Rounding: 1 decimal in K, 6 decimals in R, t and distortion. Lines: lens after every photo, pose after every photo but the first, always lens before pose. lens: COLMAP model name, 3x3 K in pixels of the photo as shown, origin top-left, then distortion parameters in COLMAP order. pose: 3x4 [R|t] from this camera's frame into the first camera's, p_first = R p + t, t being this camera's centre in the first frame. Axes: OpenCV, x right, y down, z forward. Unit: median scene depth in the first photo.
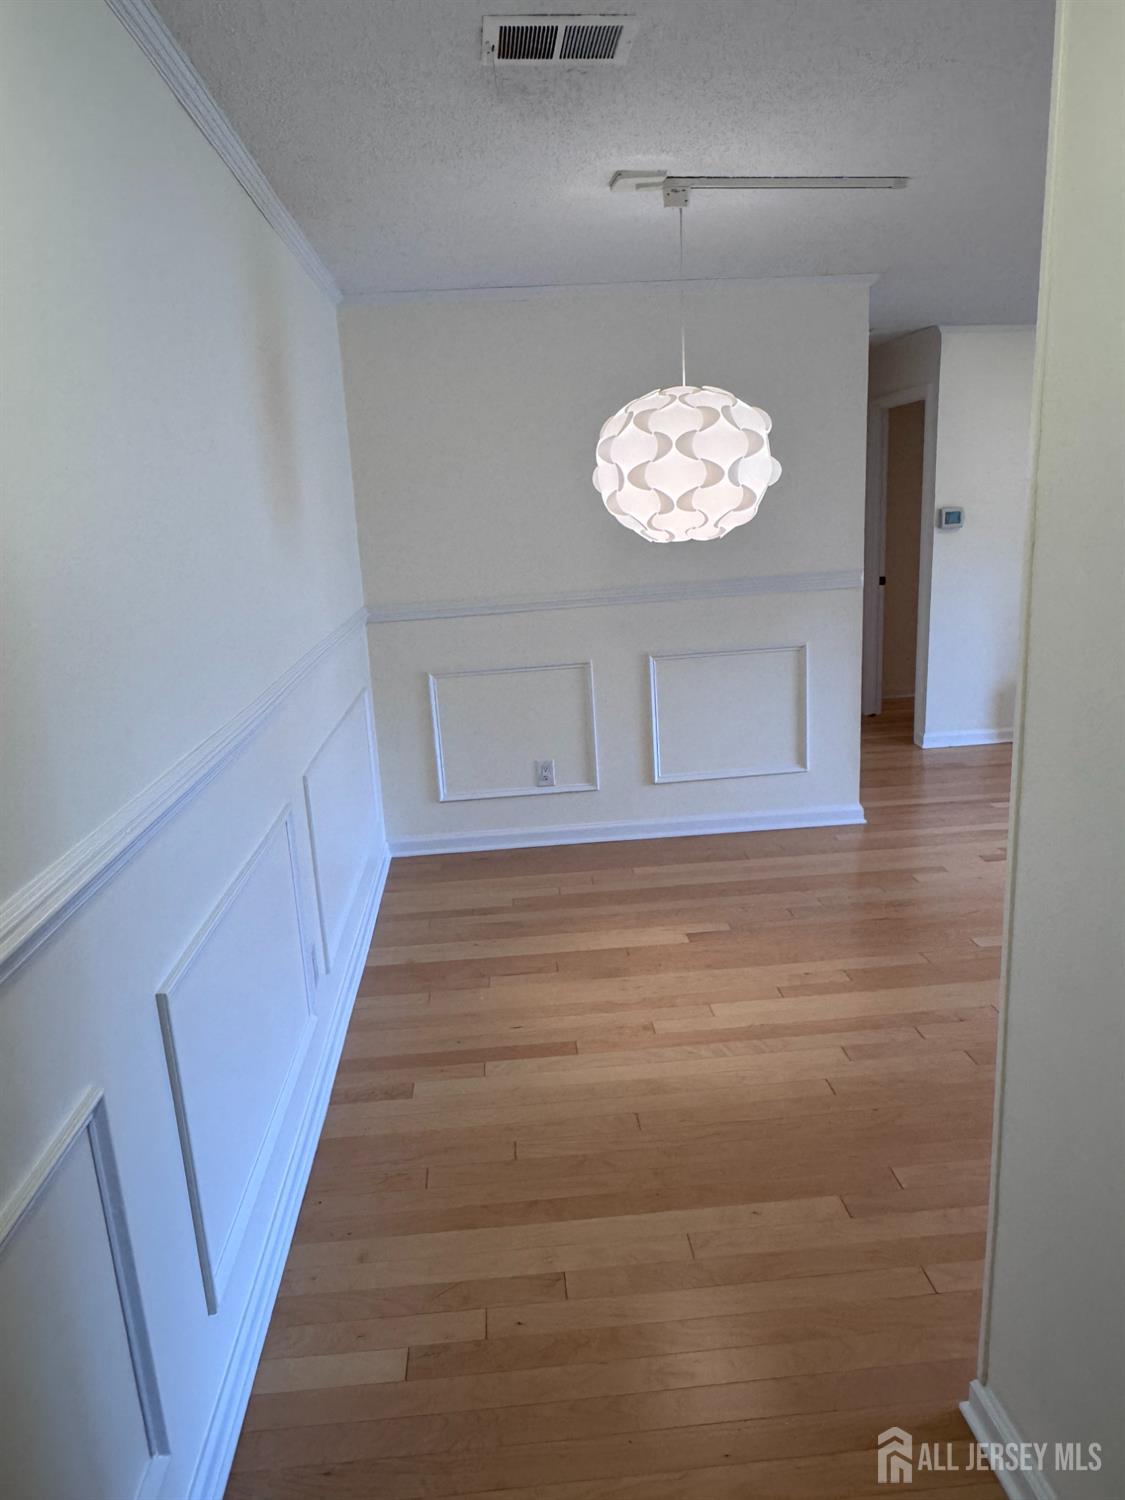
lens RADIAL K [[998.0, 0, 562.5], [0, 998.0, 750.0], [0, 0, 1]] dist [-0.000181, 0.001505]
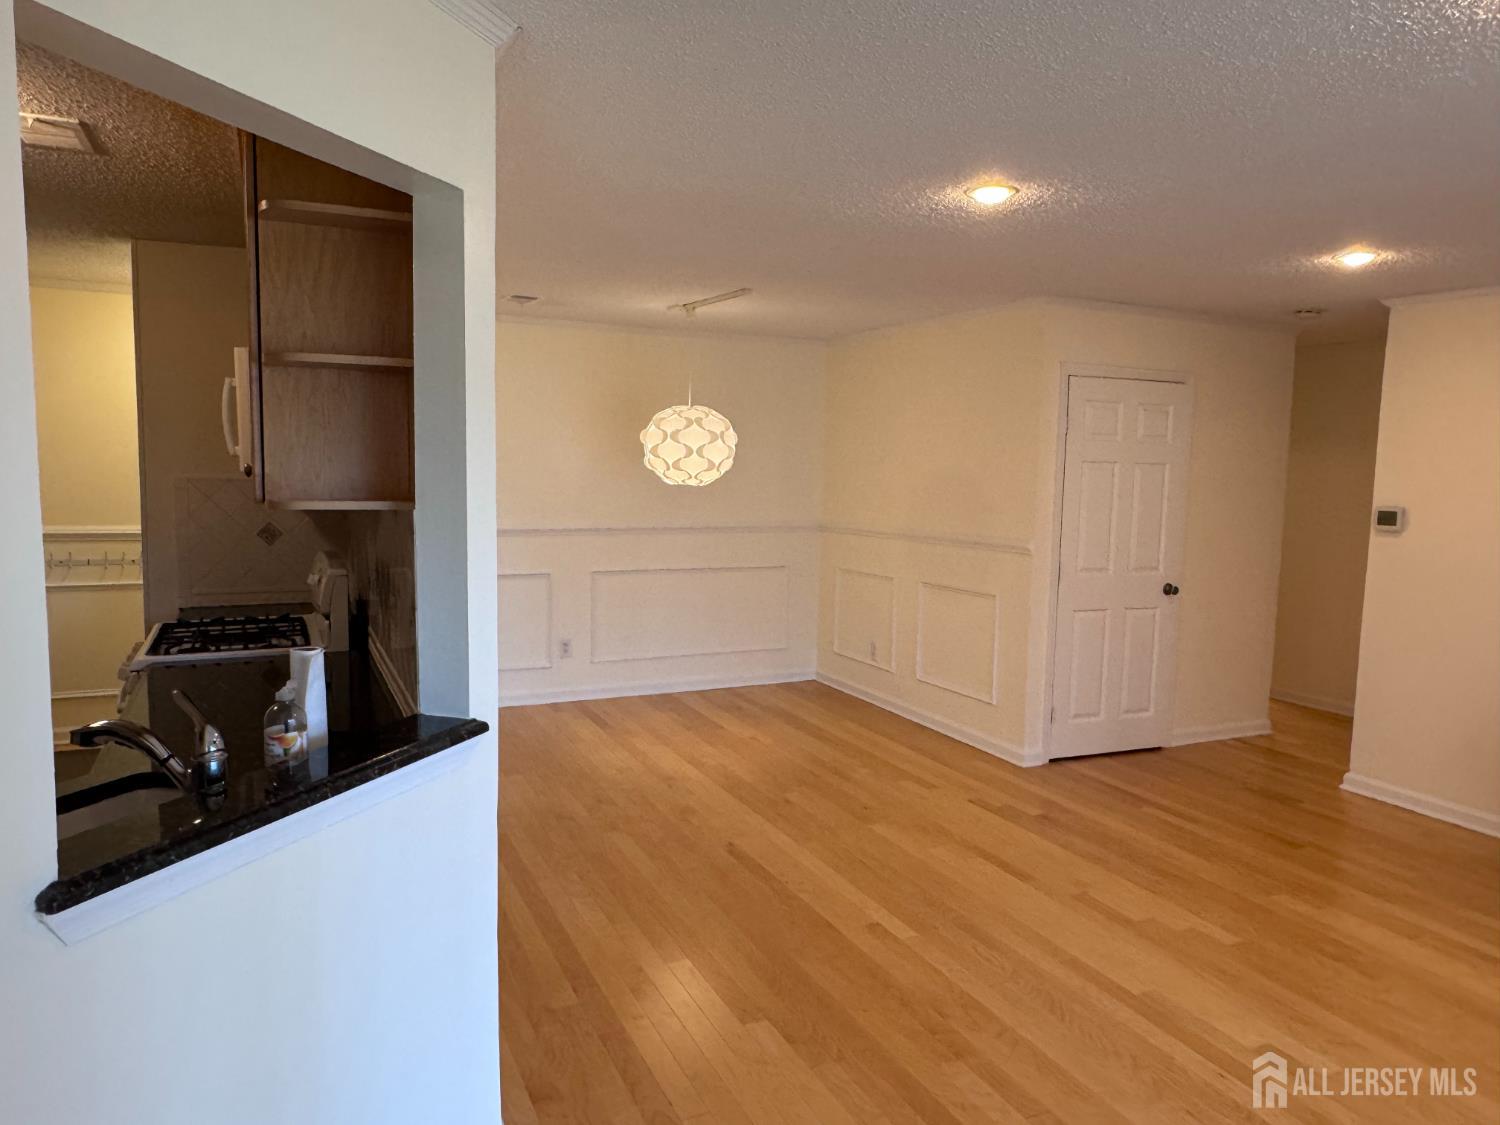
lens RADIAL K [[999.4, 0, 750.9], [0, 999.4, 560.5], [0, 0, 1]] dist [-0.002851, 0.005906]
pose [[0.355462, 0.145518, -0.923294, 1.828405], [-0.262276, 0.963649, 0.050903, -0.192002], [0.897139, 0.224064, 0.380707, 0.407934]]
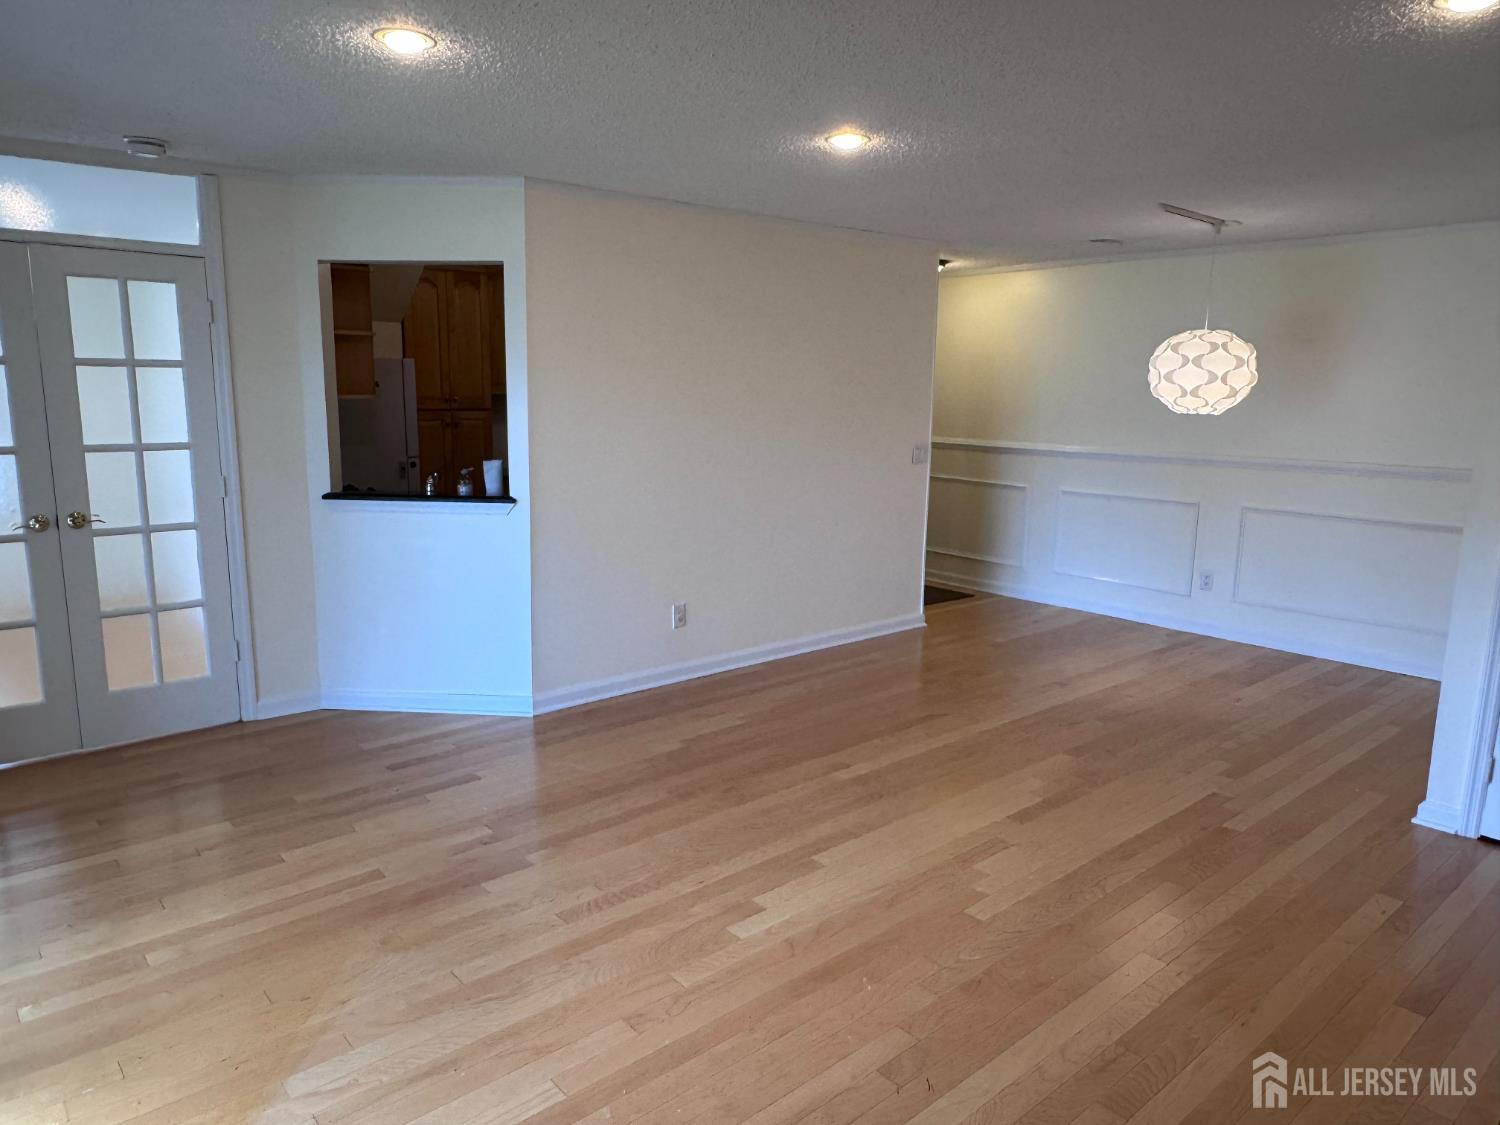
lens RADIAL K [[997.5, 0, 739.8], [0, 997.5, 564.3], [0, 0, 1]] dist [-0.007721, -0.003792]
pose [[-0.802073, 0.142874, -0.579885, 1.764564], [-0.119343, 0.913036, 0.390028, -0.563504], [0.585181, 0.382036, -0.715271, 1.927055]]
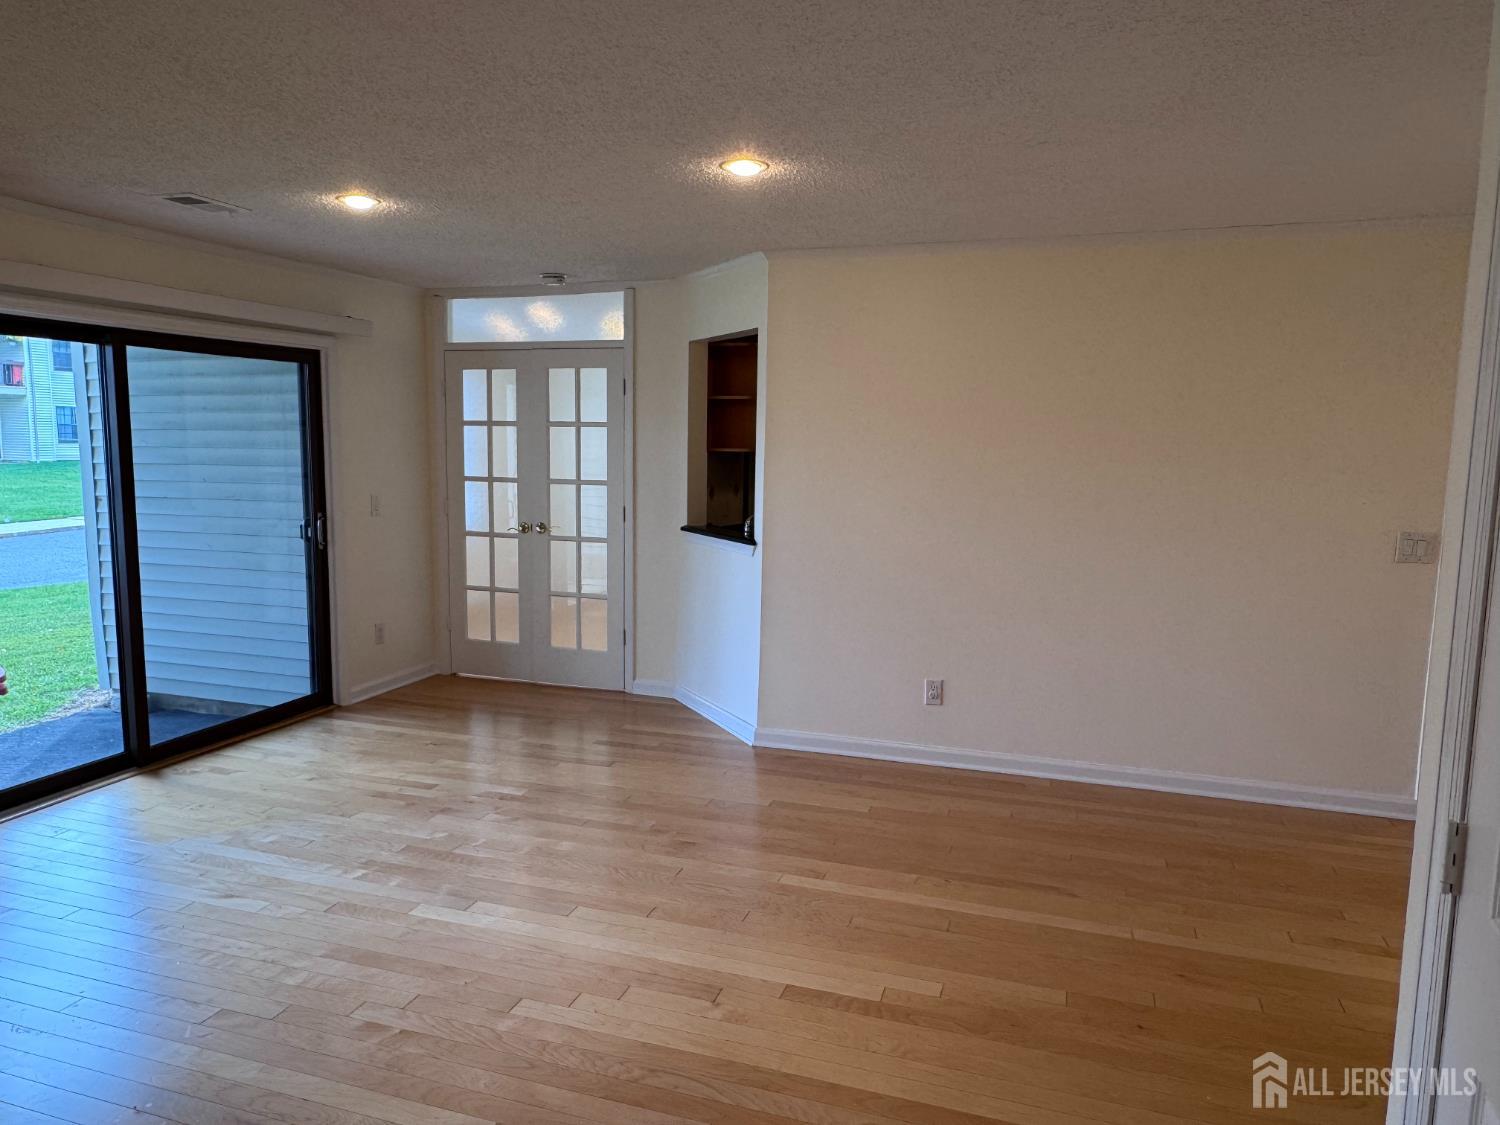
lens RADIAL K [[999.4, 0, 750.9], [0, 999.4, 560.5], [0, 0, 1]] dist [-0.002851, 0.005906]
pose [[-0.925222, -0.010996, 0.379267, 0.454426], [0.120632, 0.939190, 0.321513, -0.525763], [-0.359739, 0.343223, -0.867632, 2.063920]]
